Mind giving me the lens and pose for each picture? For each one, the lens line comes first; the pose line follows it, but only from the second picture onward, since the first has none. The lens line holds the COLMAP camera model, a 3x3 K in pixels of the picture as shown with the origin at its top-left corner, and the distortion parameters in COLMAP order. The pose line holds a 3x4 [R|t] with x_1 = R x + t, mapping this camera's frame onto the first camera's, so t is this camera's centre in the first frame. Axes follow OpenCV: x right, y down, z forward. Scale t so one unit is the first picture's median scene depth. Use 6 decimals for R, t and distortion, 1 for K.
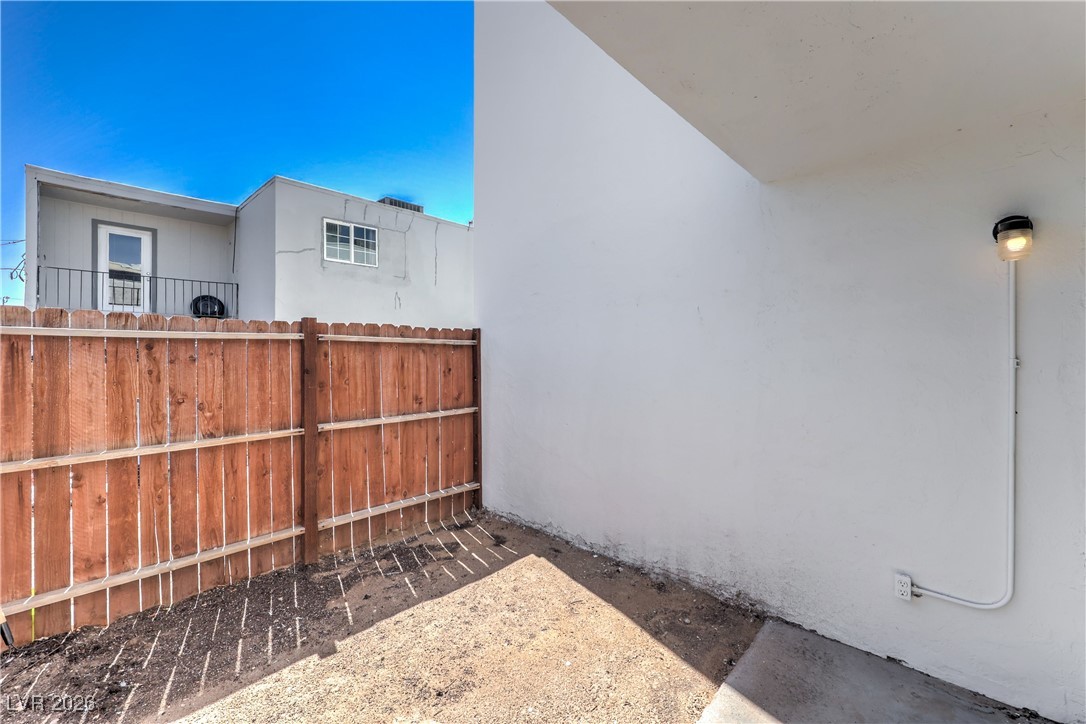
lens RADIAL K [[445.8, 0, 544.4], [0, 445.8, 355.2], [0, 0, 1]] dist [0.003750, 0.000418]
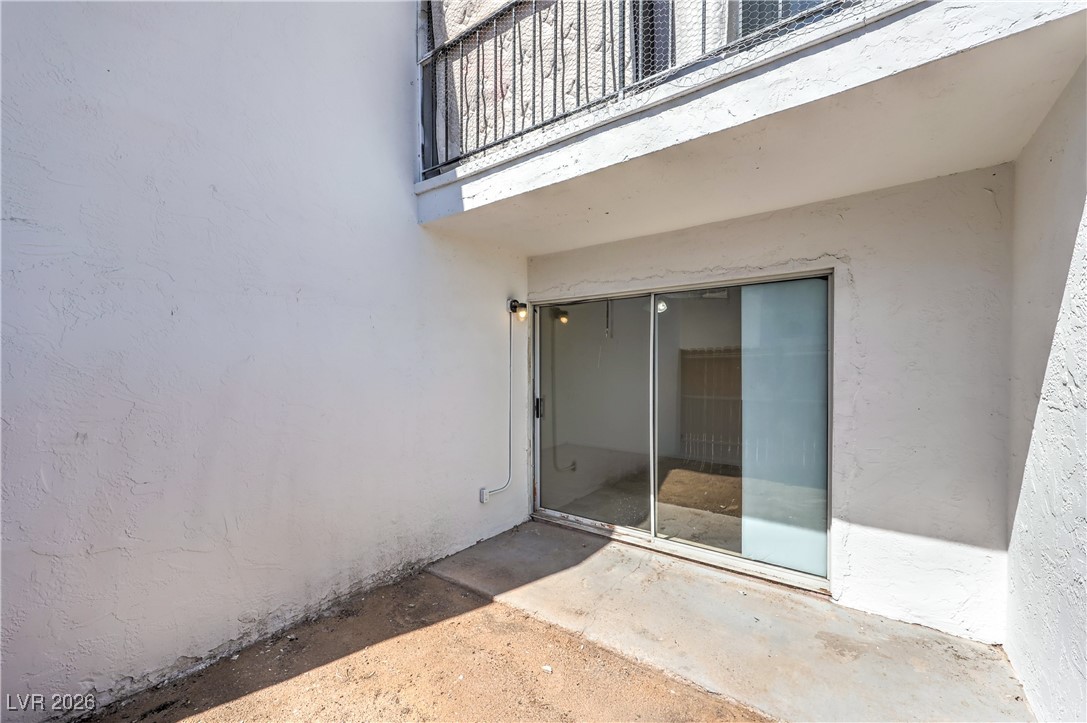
lens RADIAL K [[431.9, 0, 546.3], [0, 431.9, 367.7], [0, 0, 1]] dist [0.001191, 0.000201]
pose [[-0.104624, 0.005434, 0.994497, -0.628041], [-0.001495, 0.999983, -0.005621, 0.012106], [-0.994511, -0.002074, -0.104614, 0.633031]]
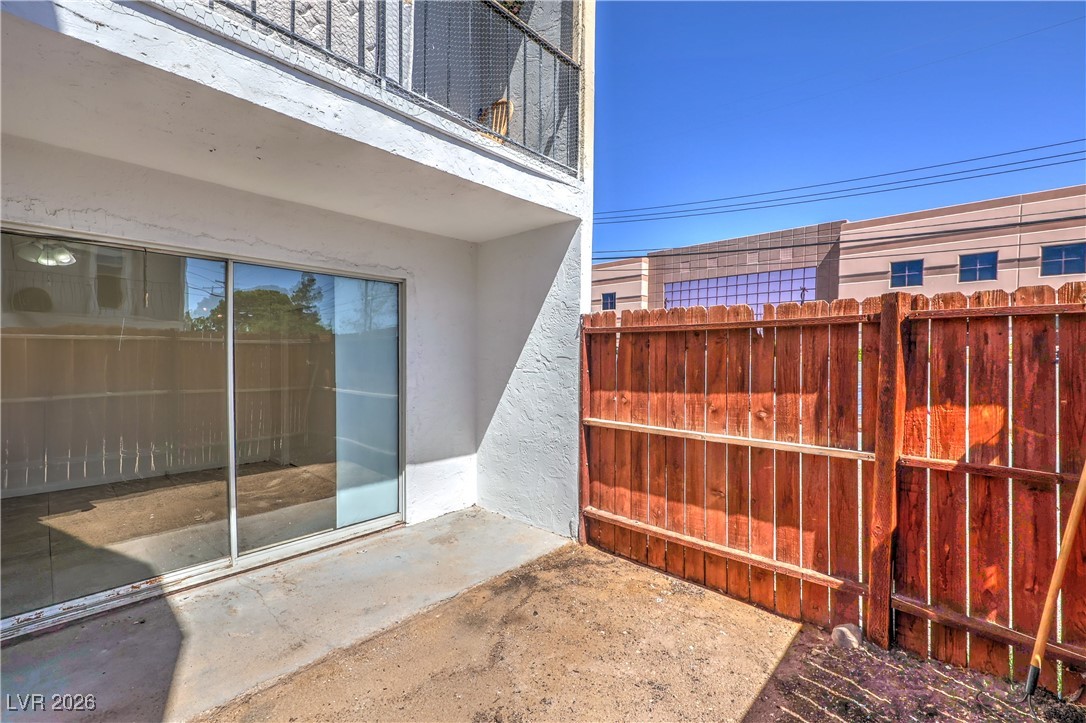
lens RADIAL K [[458.4, 0, 547.5], [0, 458.4, 361.7], [0, 0, 1]] dist [0.000529, 0.000155]
pose [[-0.999970, 0.002535, -0.007378, -0.206961], [0.002461, 0.999947, 0.010046, 0.017414], [0.007403, 0.010028, -0.999922, 1.204785]]
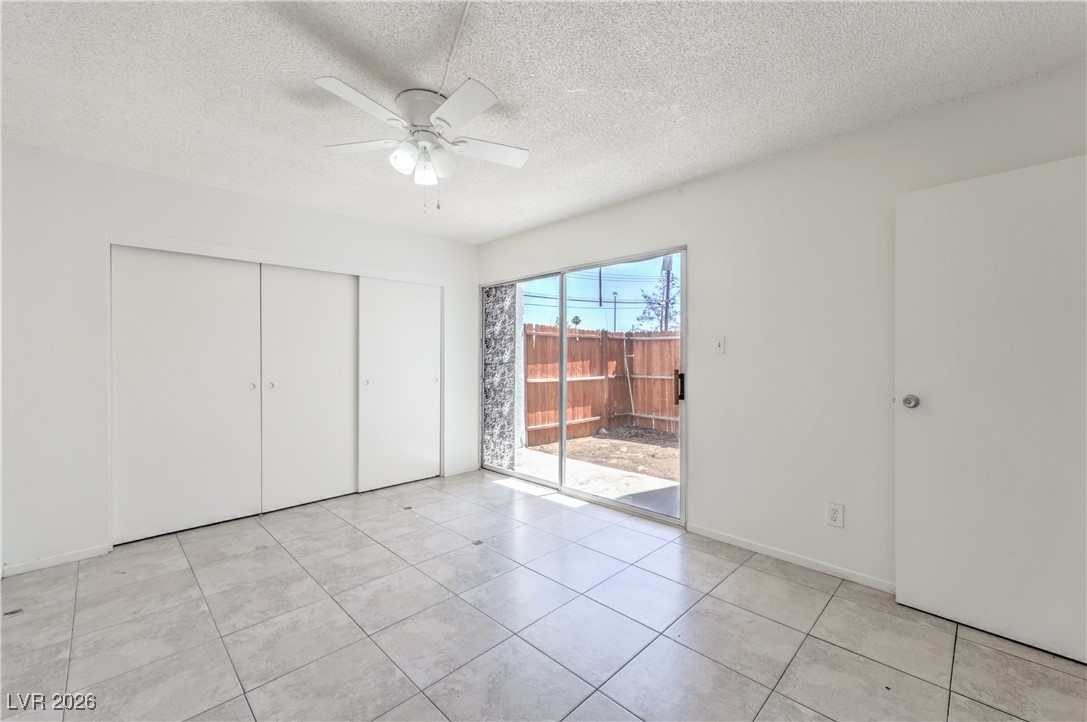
lens RADIAL K [[440.5, 0, 548.3], [0, 440.5, 352.8], [0, 0, 1]] dist [0.002935, 0.000030]
pose [[-0.030003, -0.006012, -0.999532, 1.702042], [0.000568, 0.999982, -0.006032, 0.056630], [0.999550, -0.000748, -0.029999, 0.247954]]
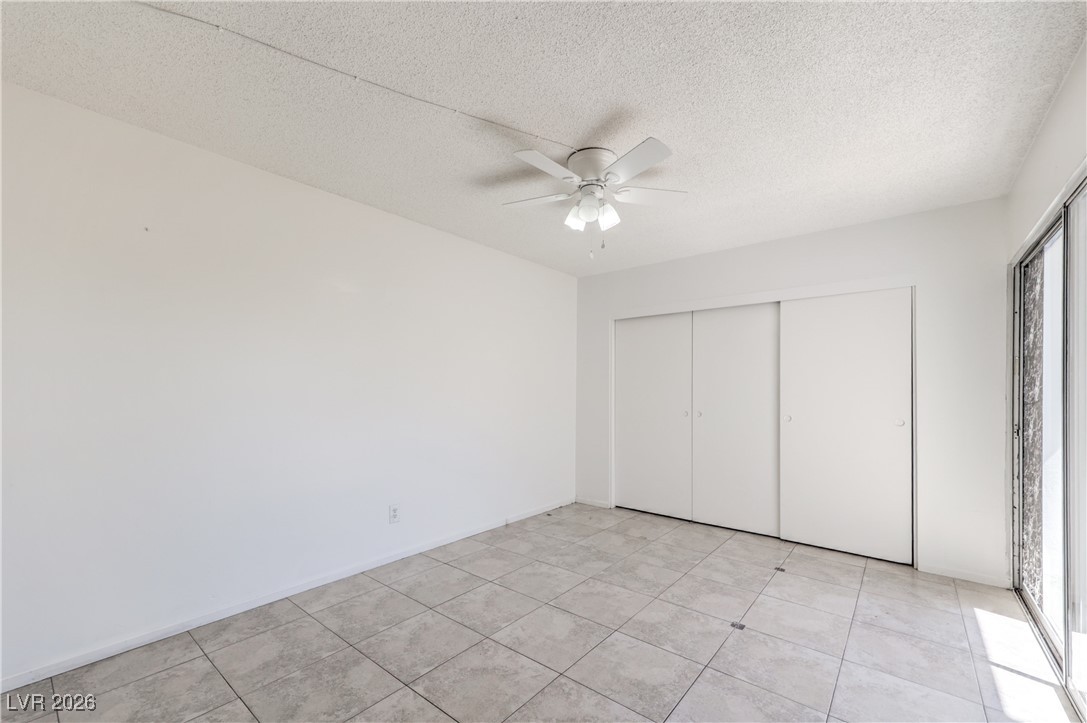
lens RADIAL K [[443.2, 0, 543.7], [0, 443.2, 385.3], [0, 0, 1]] dist [-0.000155, 0.000051]
pose [[-0.998320, -0.001587, -0.057924, 1.144254], [-0.001008, 0.999949, -0.010019, 0.061278], [0.057937, -0.009943, -0.998271, 0.782126]]
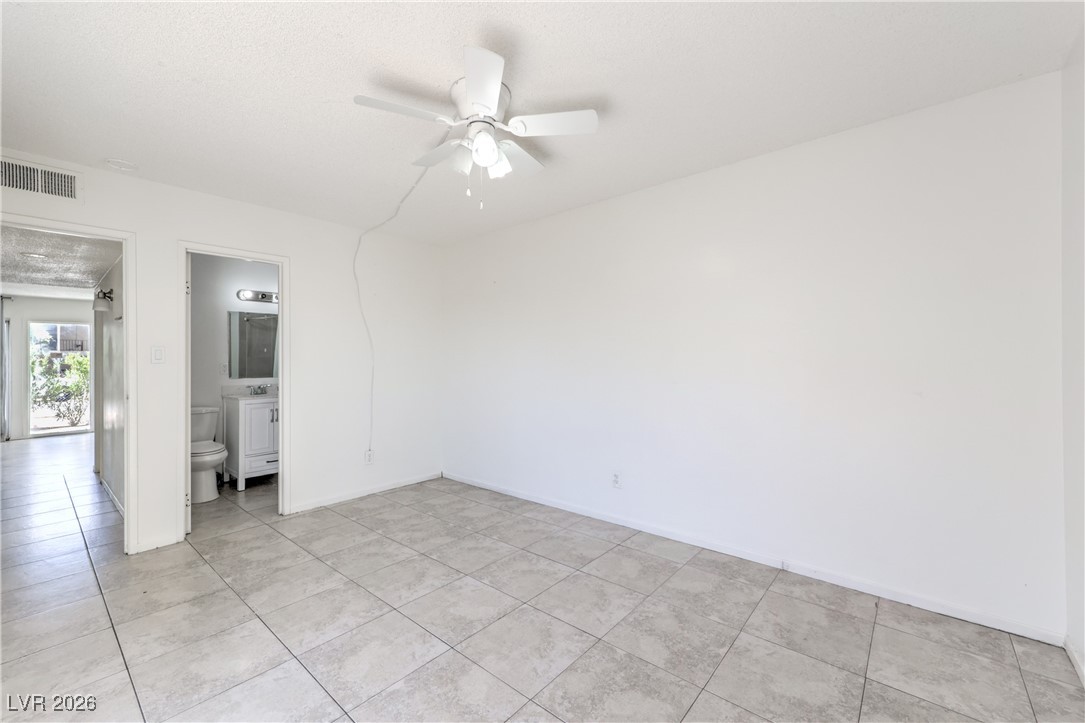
lens RADIAL K [[437.5, 0, 549.1], [0, 437.5, 362.8], [0, 0, 1]] dist [0.003206, 0.000286]
pose [[-0.046854, -0.000878, 0.998901, 0.387407], [0.008415, 0.999964, 0.001274, 0.060503], [-0.998866, 0.008466, -0.046845, -0.029979]]
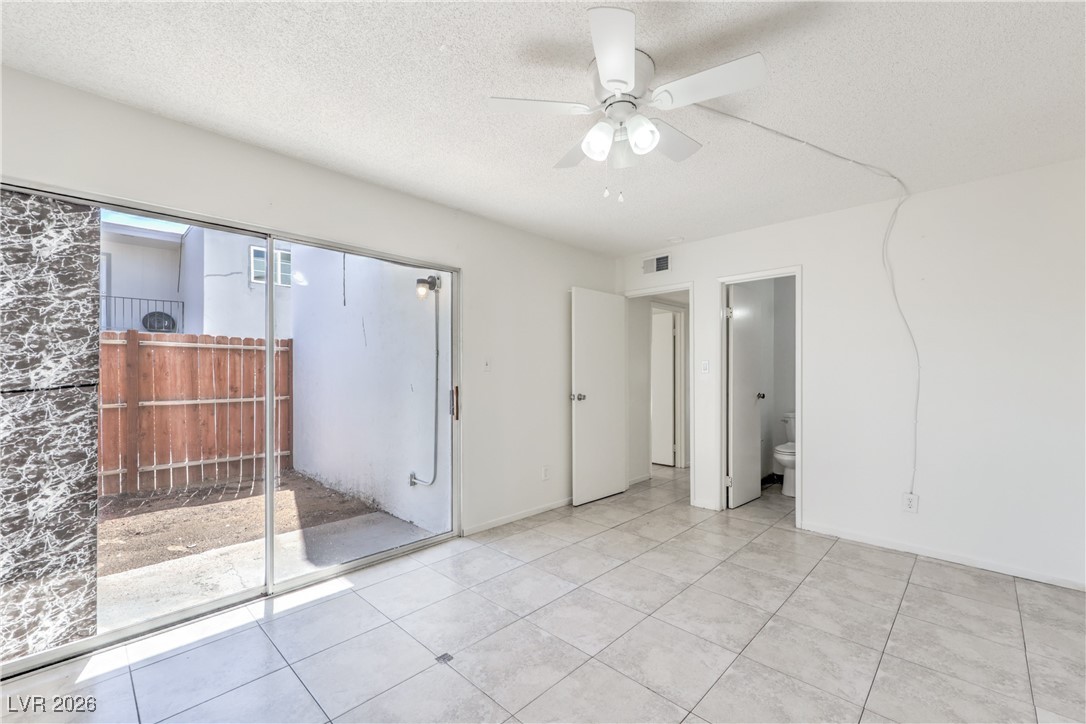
lens RADIAL K [[452.4, 0, 561.0], [0, 452.4, 372.5], [0, 0, 1]] dist [0.007145, 0.000134]
pose [[0.999996, 0.002536, -0.001487, 0.943721], [-0.002535, 0.999996, 0.000854, 0.056085], [0.001489, -0.000850, 0.999999, -0.544963]]
